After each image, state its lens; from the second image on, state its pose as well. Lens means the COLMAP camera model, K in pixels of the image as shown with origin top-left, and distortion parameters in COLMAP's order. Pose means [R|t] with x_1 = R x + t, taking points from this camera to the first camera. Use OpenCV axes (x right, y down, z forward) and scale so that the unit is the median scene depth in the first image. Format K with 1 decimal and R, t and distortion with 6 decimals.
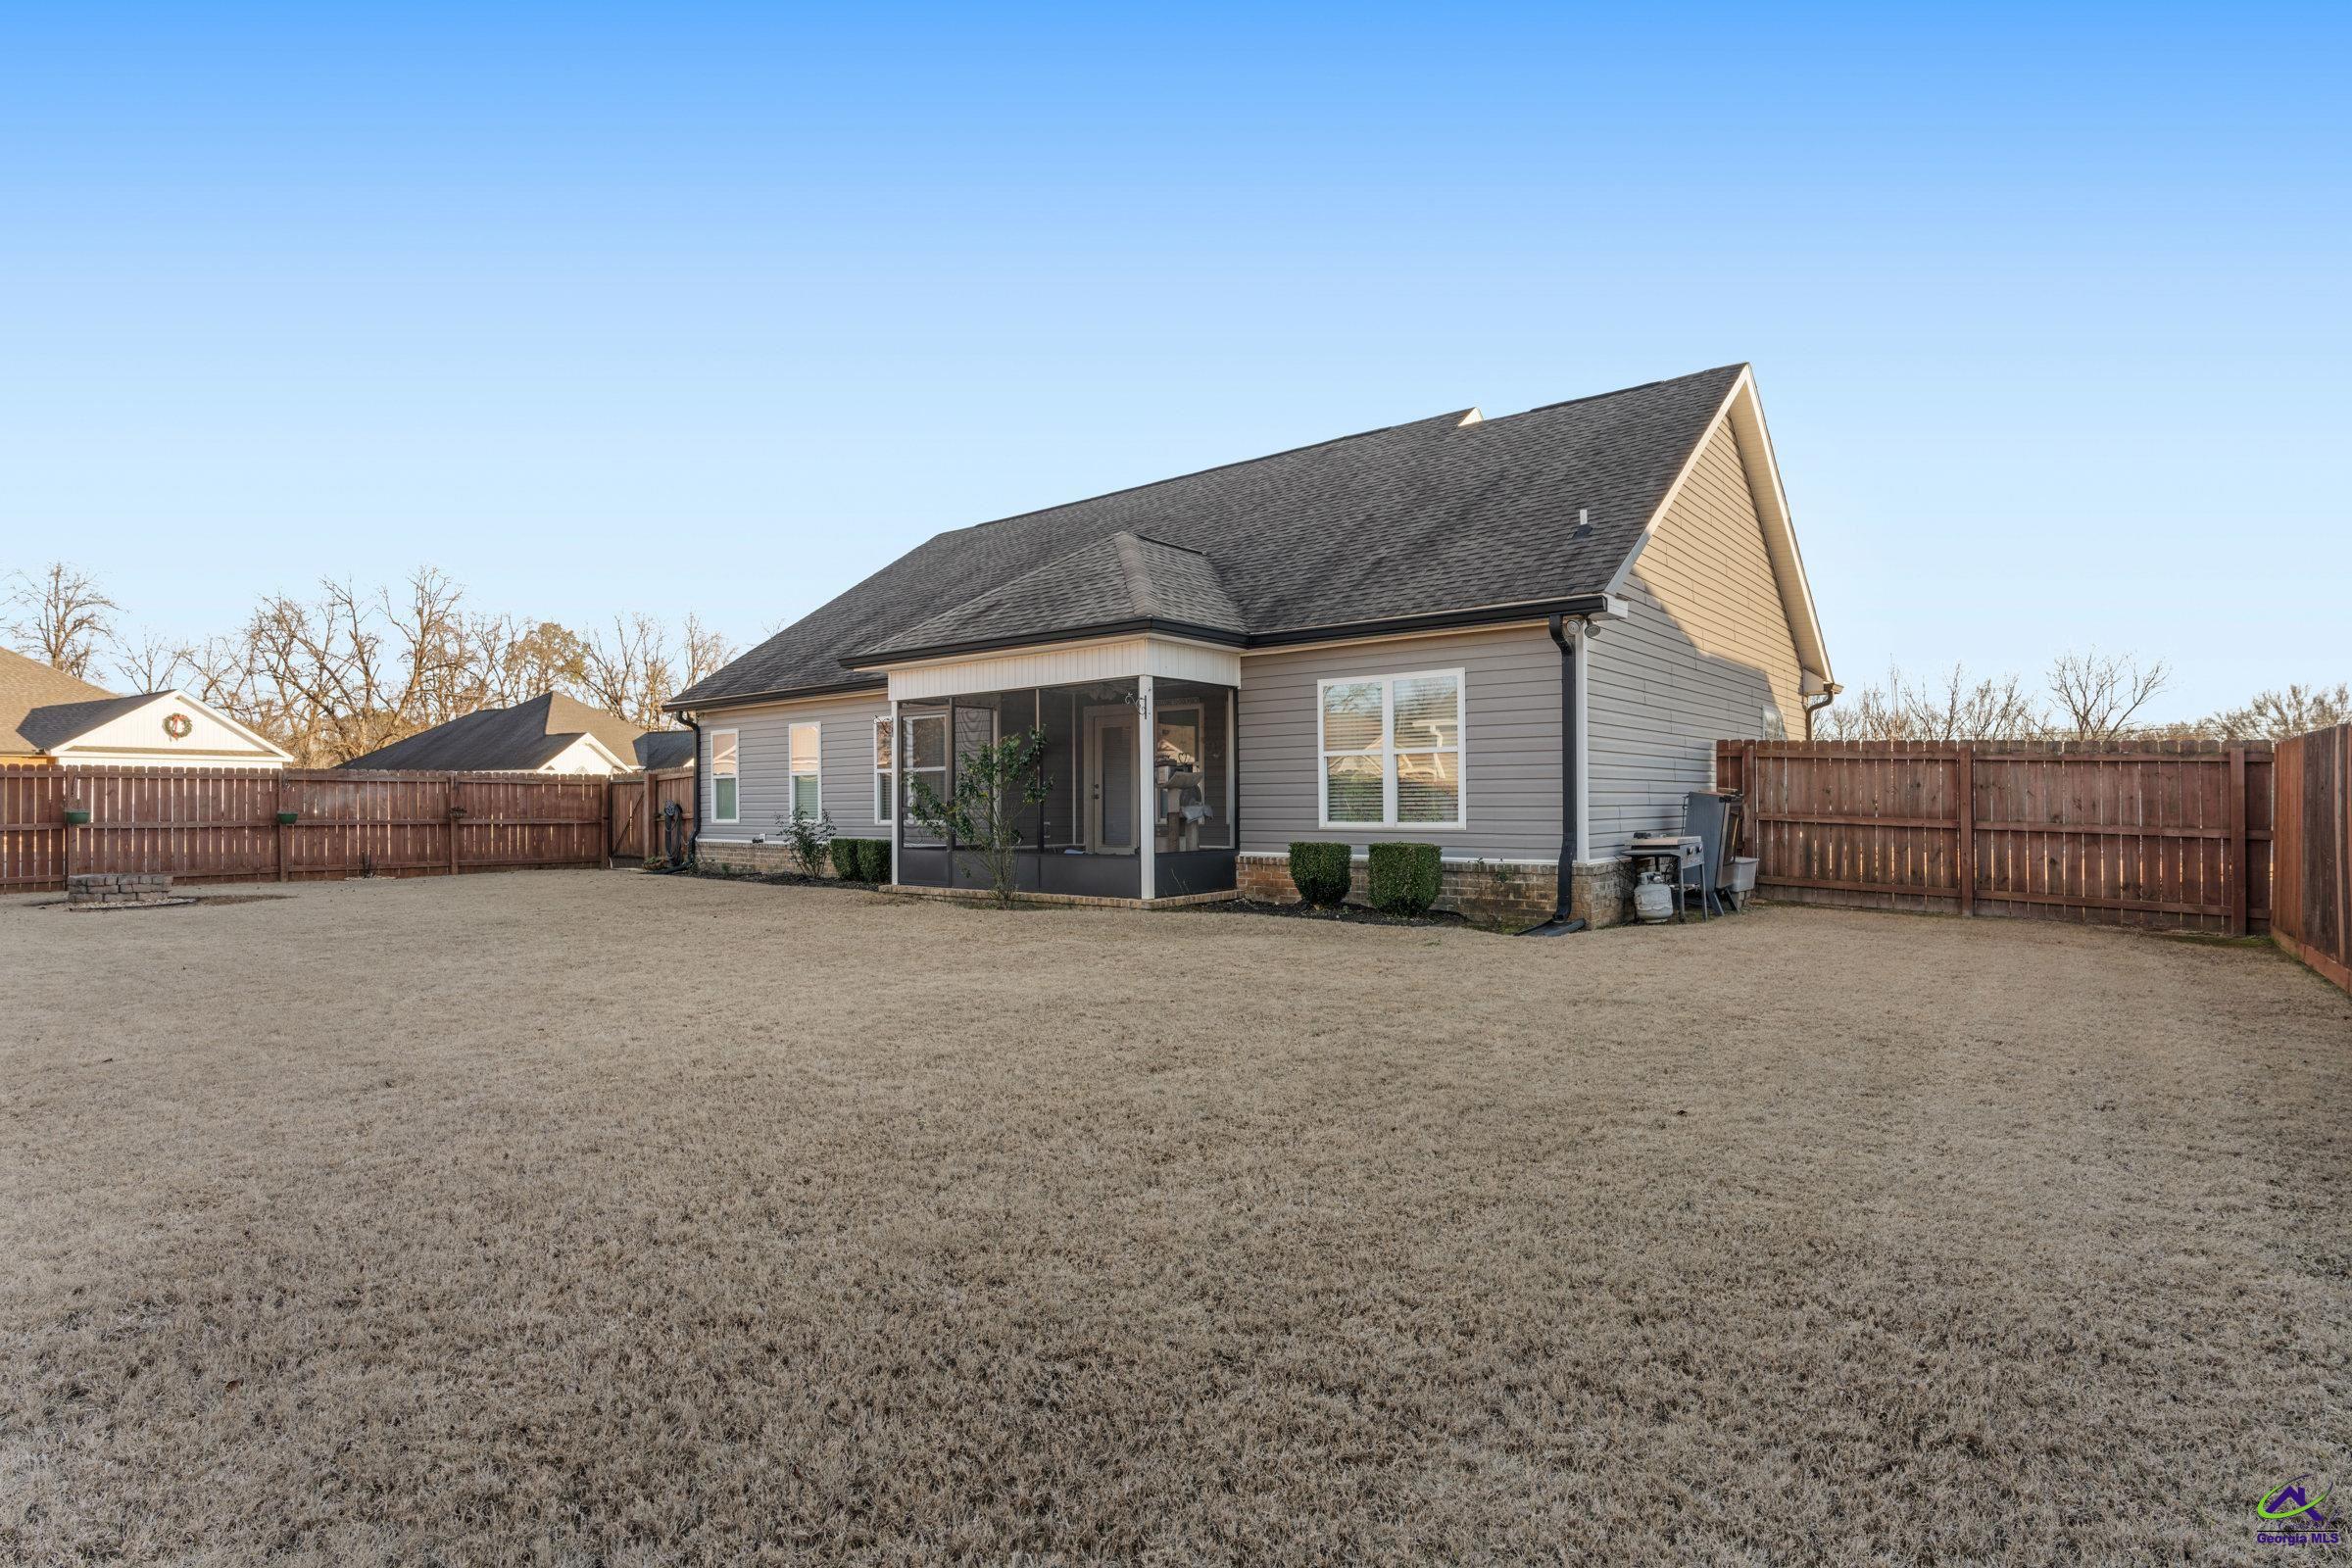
lens RADIAL K [[1174.8, 0, 1176.0], [0, 1174.8, 784.0], [0, 0, 1]] dist [0.000772, 0.000109]
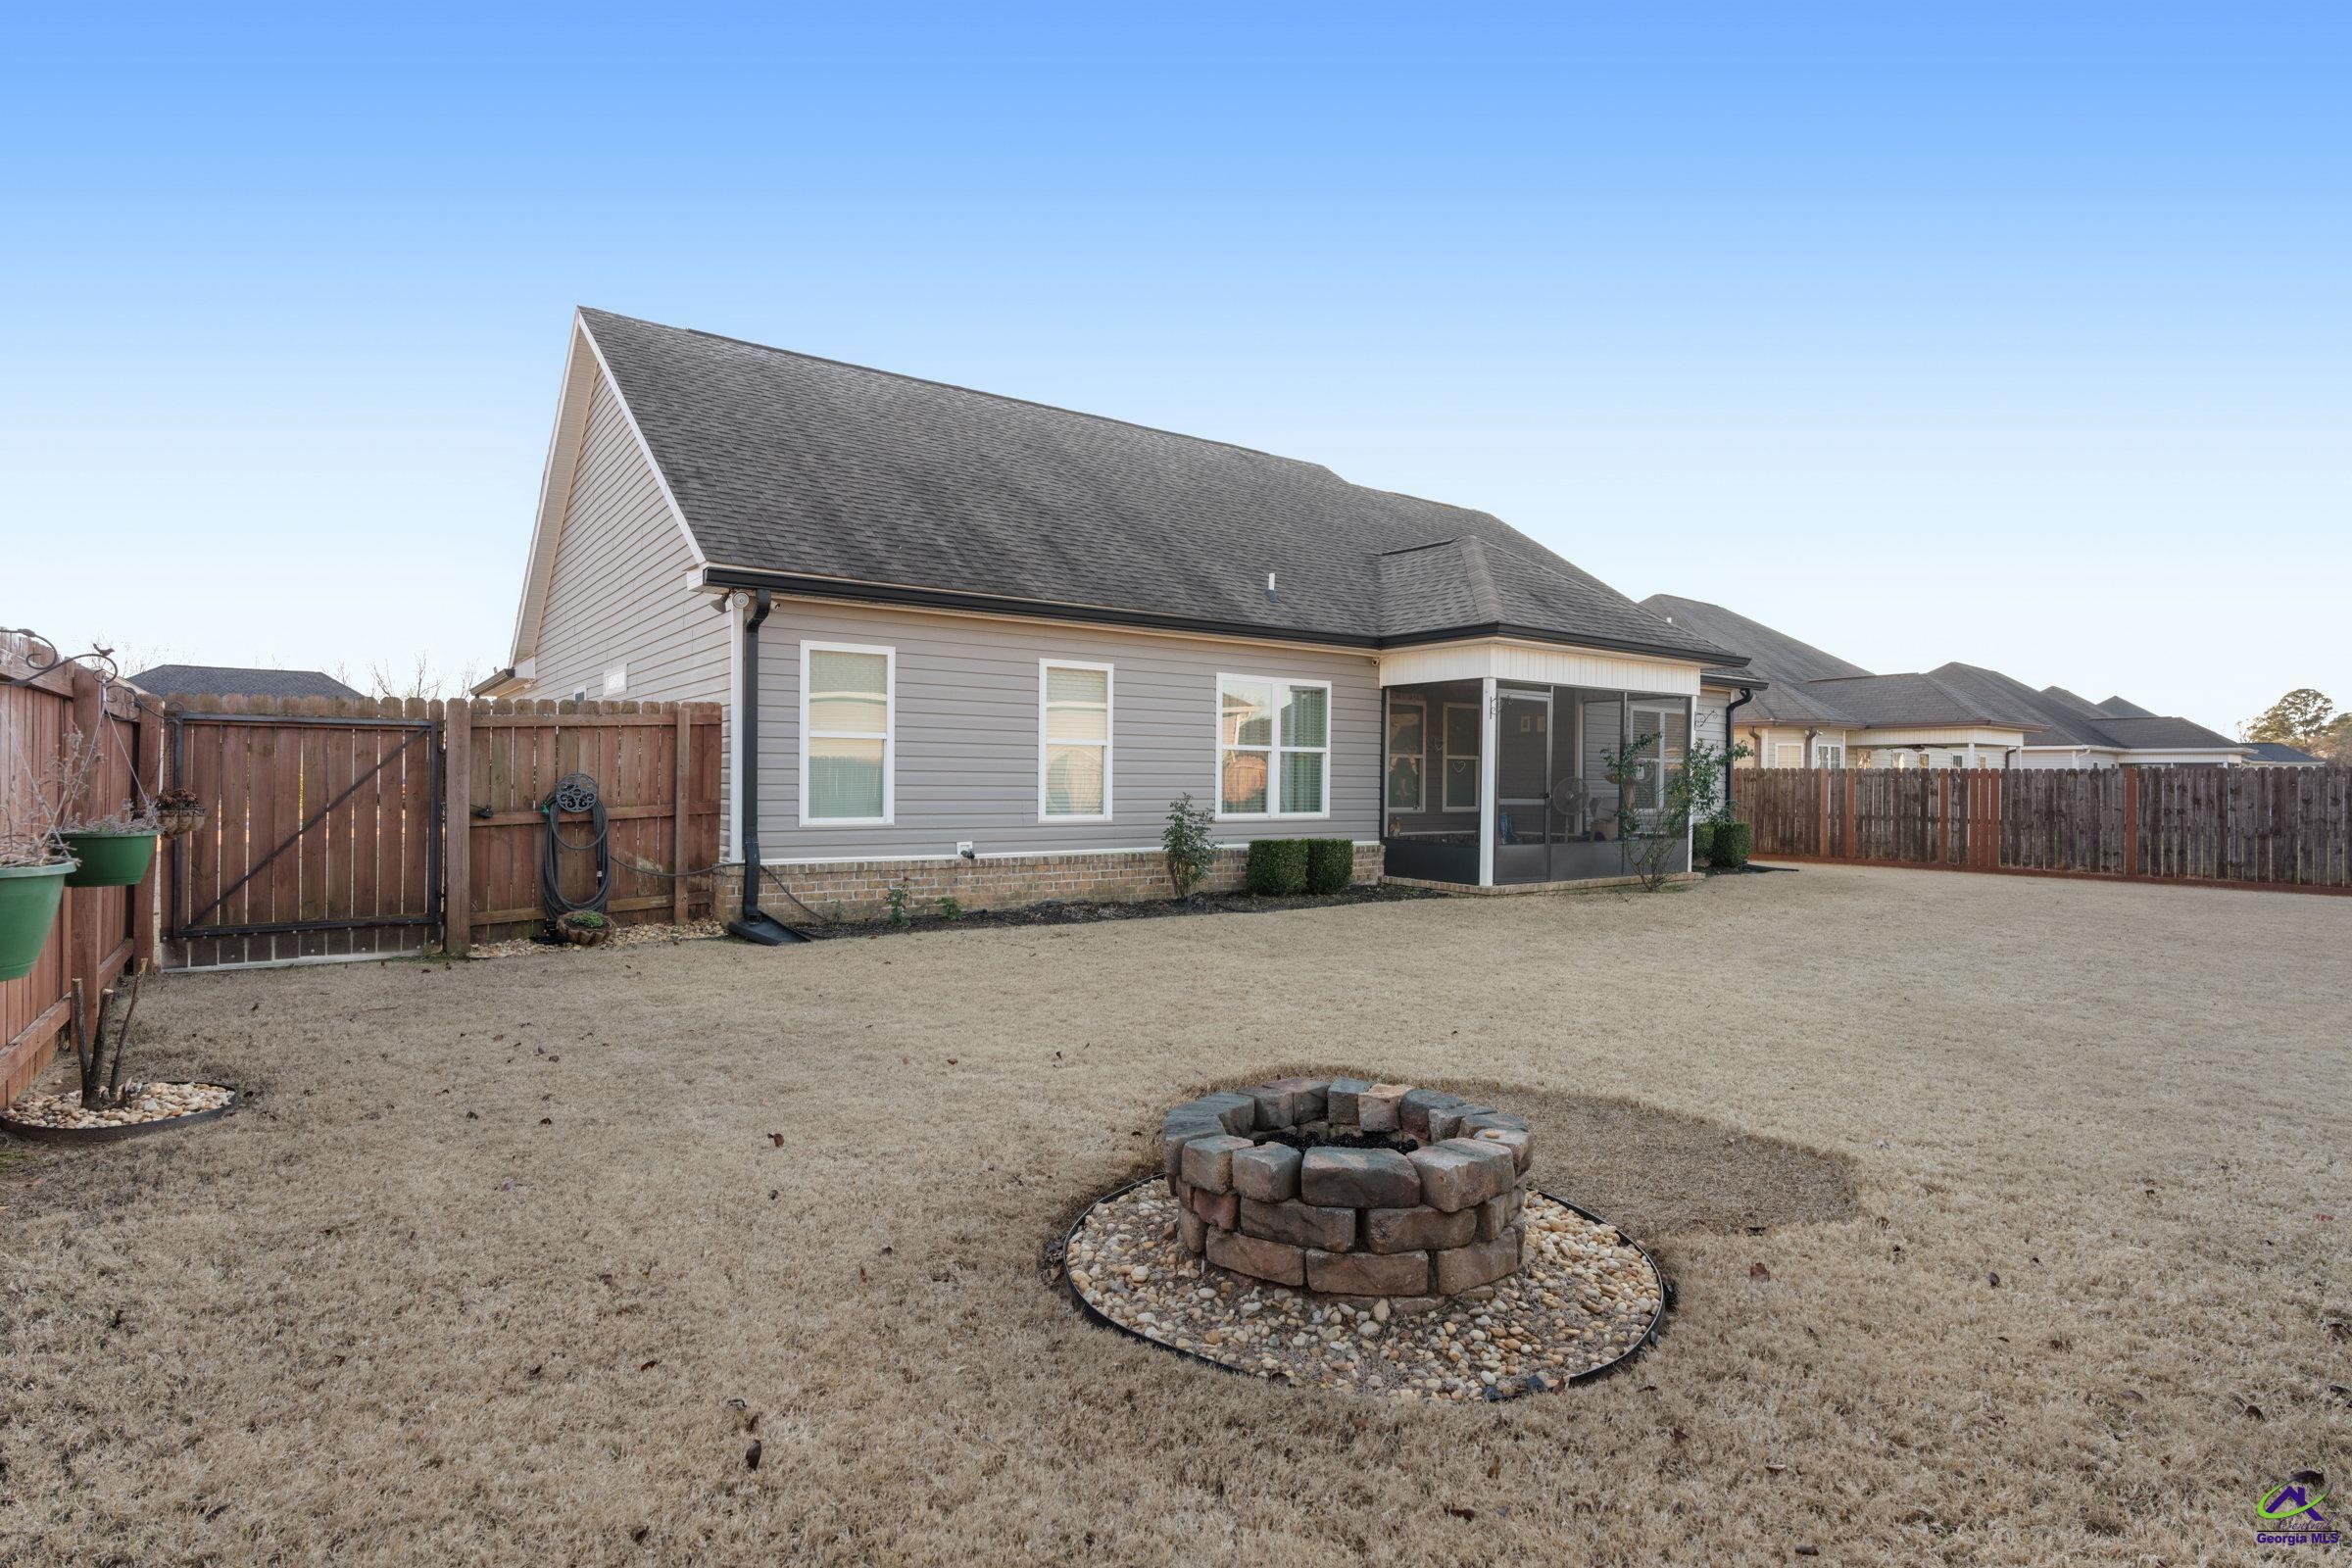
lens RADIAL K [[1198.9, 0, 1176.0], [0, 1198.9, 784.0], [0, 0, 1]] dist [0.000578, 0.000122]
pose [[0.268453, 0.012049, 0.963217, -0.931633], [-0.027532, 0.999609, -0.004831, 0.014834], [-0.962899, -0.025223, 0.268680, 0.783580]]
